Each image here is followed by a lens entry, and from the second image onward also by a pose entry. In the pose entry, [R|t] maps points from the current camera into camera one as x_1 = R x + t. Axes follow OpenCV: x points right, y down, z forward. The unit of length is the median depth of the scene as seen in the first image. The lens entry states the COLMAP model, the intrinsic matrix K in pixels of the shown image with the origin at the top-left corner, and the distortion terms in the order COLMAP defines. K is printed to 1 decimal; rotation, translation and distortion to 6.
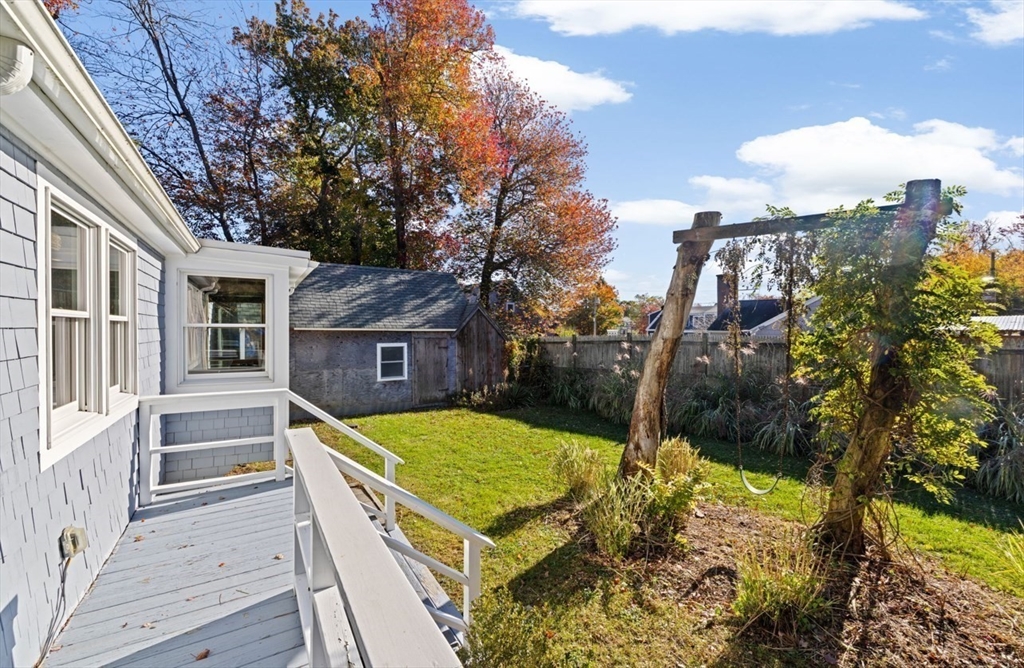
lens RADIAL K [[428.2, 0, 511.2], [0, 428.2, 331.7], [0, 0, 1]] dist [0.001456, 0.000342]
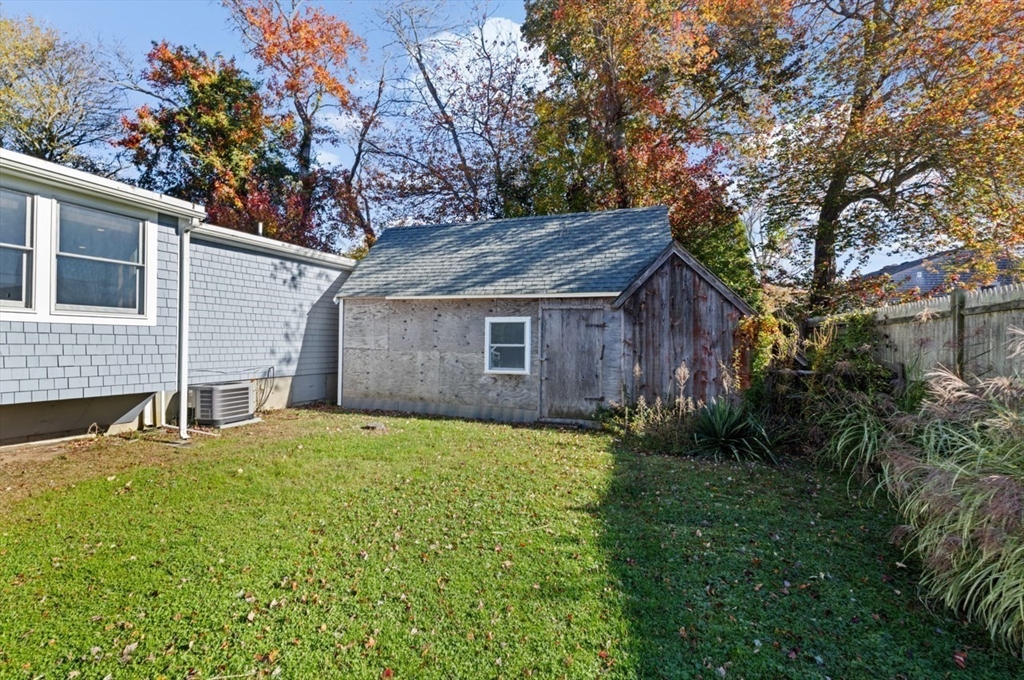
lens RADIAL K [[442.1, 0, 515.6], [0, 442.1, 339.5], [0, 0, 1]] dist [-0.000807, -0.000281]
pose [[0.603744, 0.000592, -0.797178, 0.259190], [-0.011349, 0.999905, -0.007852, 0.064189], [0.797098, 0.013788, 0.603693, 0.579704]]
